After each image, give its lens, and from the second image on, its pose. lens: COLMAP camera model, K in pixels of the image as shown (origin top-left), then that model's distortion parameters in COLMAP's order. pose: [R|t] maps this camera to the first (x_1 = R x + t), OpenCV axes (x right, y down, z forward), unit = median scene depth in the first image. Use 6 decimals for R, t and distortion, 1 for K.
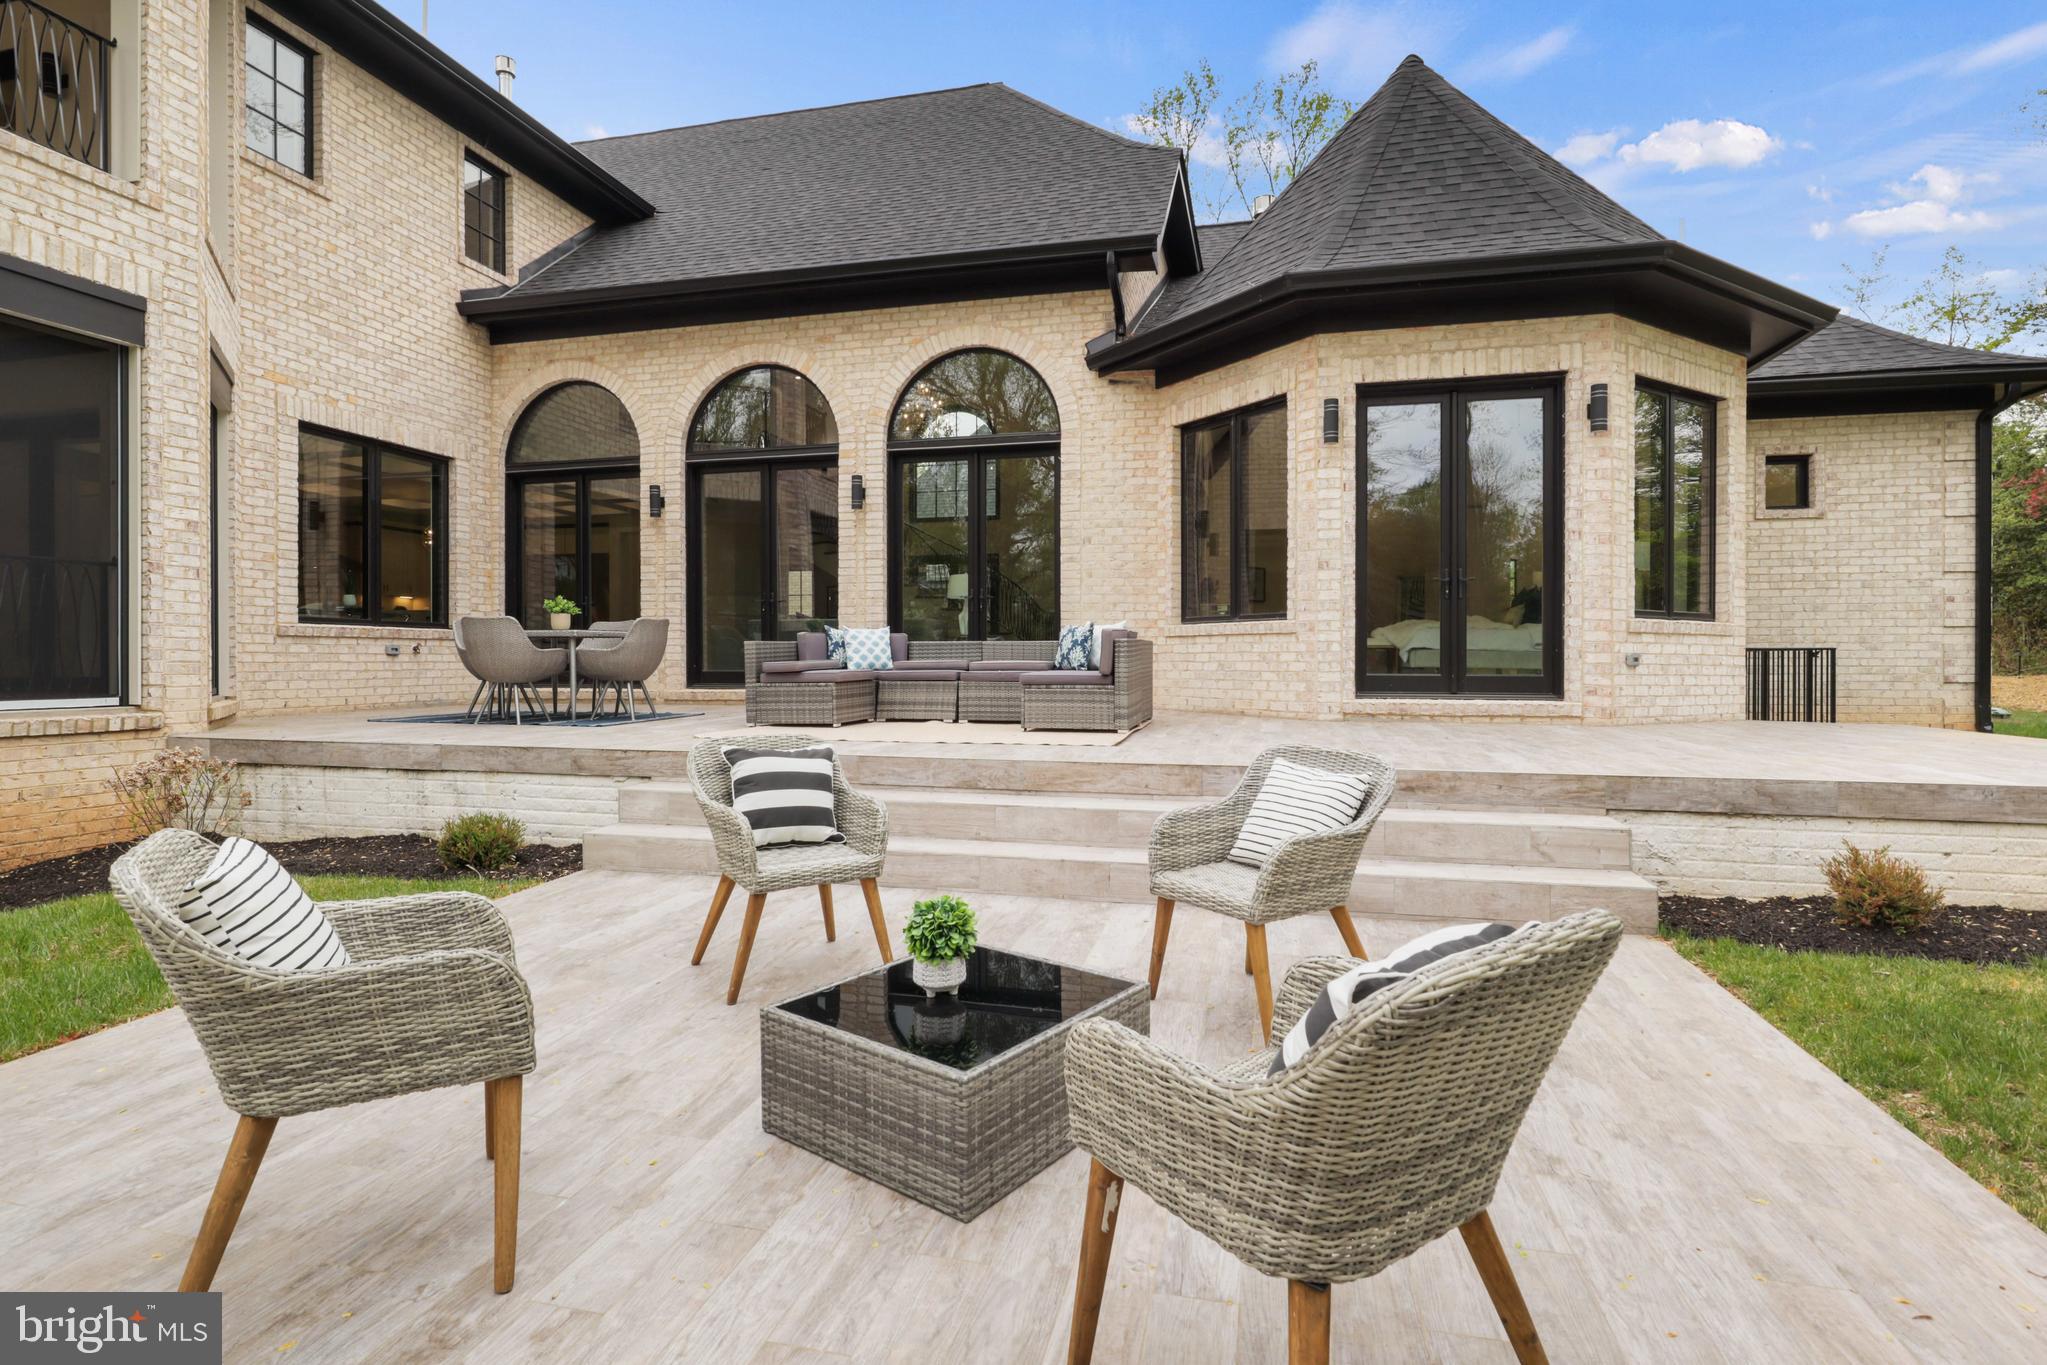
lens RADIAL K [[1044.2, 0, 1012.8], [0, 1044.2, 679.5], [0, 0, 1]] dist [-0.023389, 0.007976]
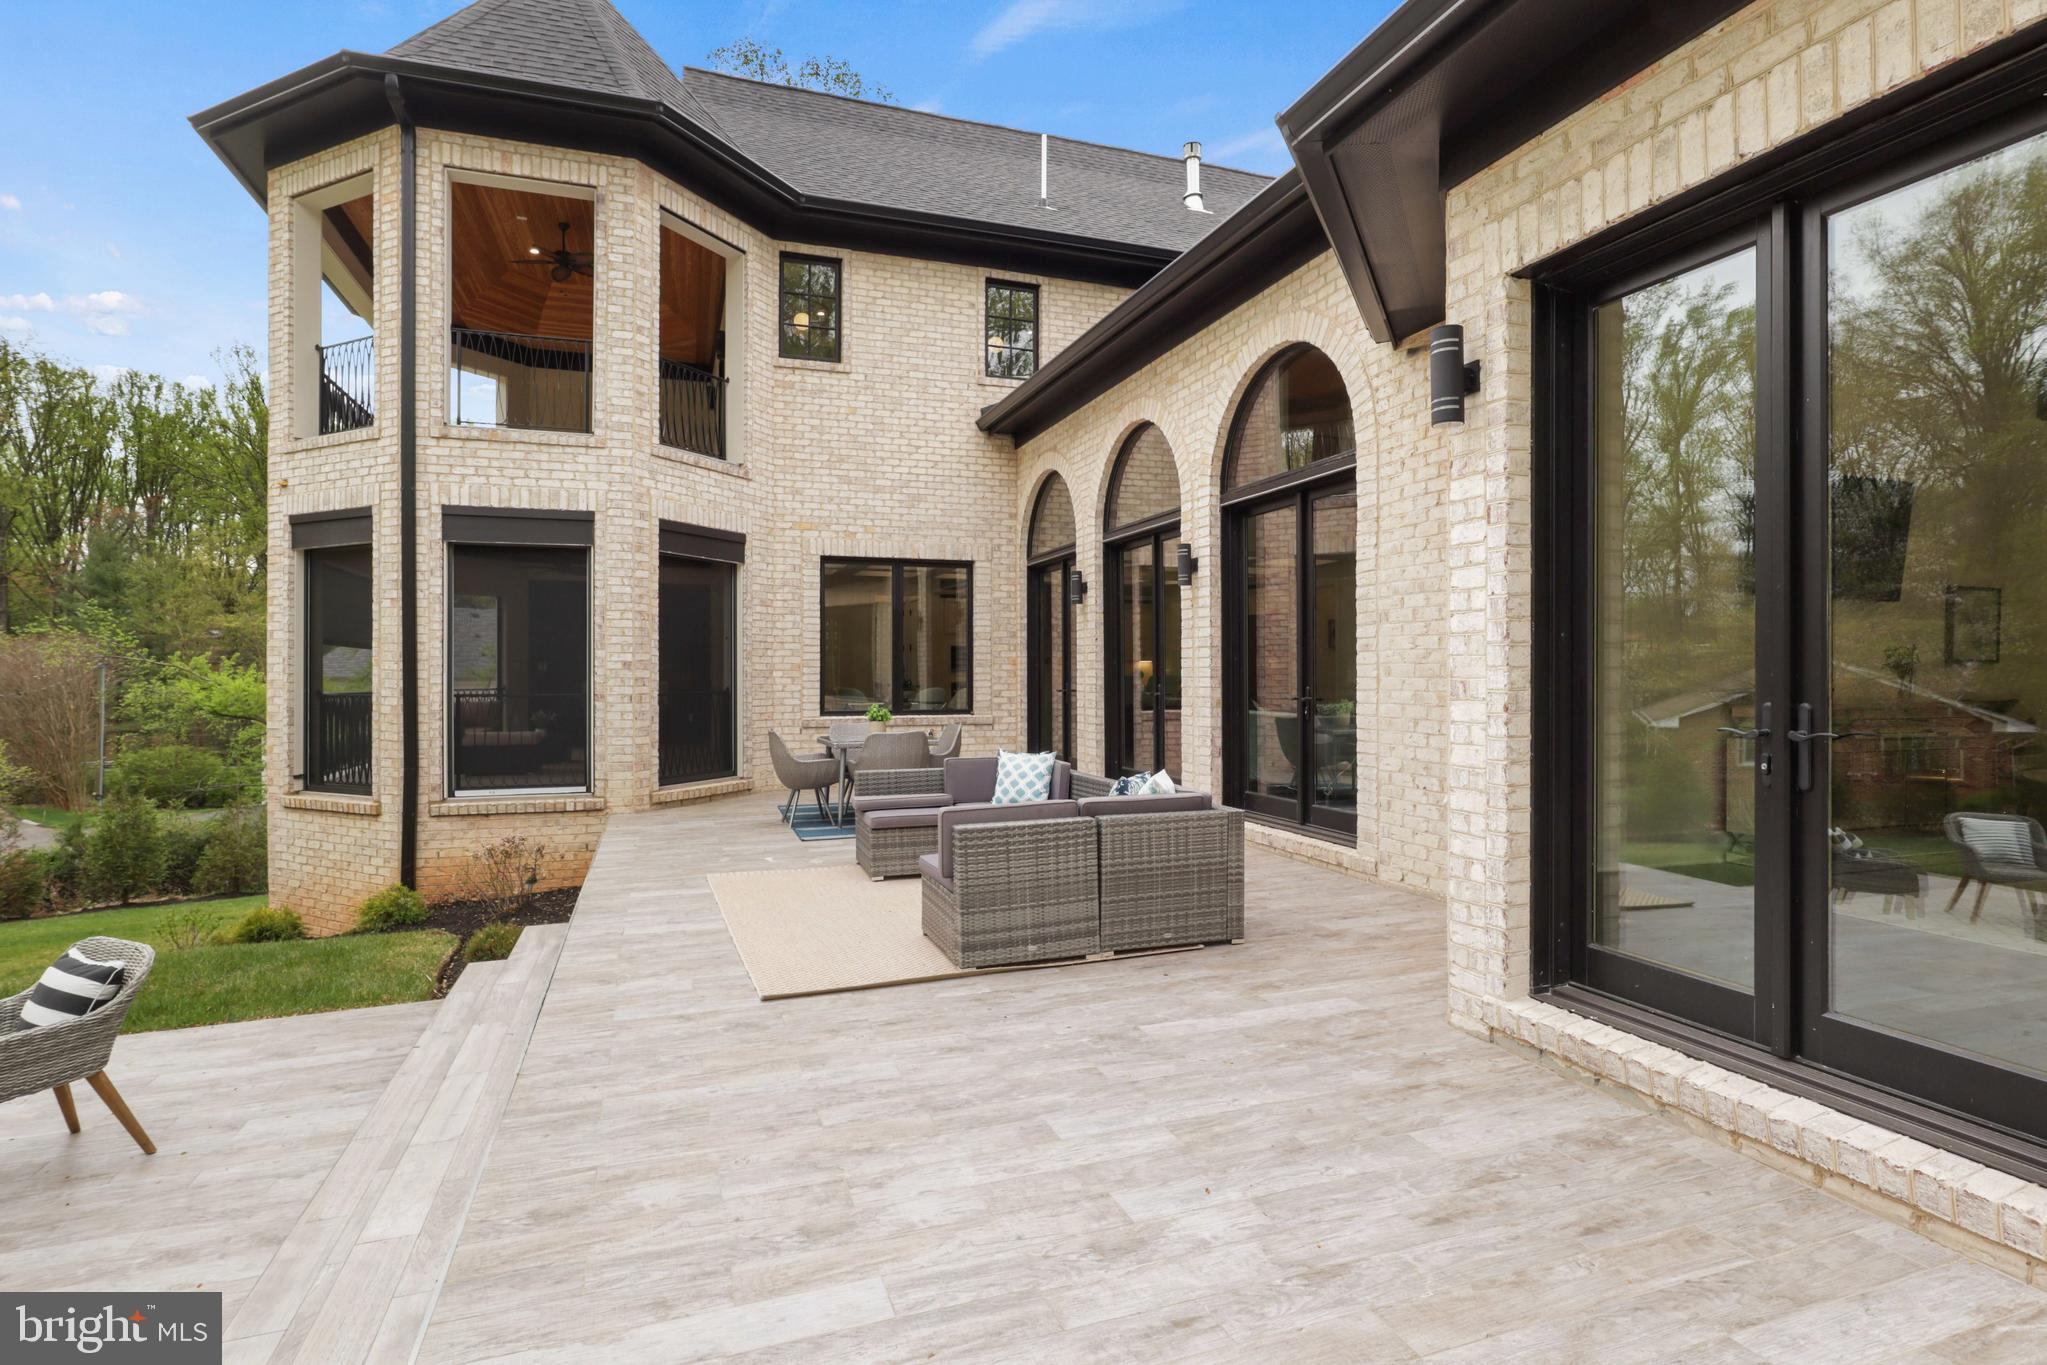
lens RADIAL K [[1044.2, 0, 1021.5], [0, 1044.2, 676.1], [0, 0, 1]] dist [-0.023389, 0.007976]
pose [[0.538837, -0.000360, -0.842410, 0.526178], [-0.010235, 0.999923, -0.006975, -0.100298], [0.842348, 0.012380, 0.538792, 0.535516]]
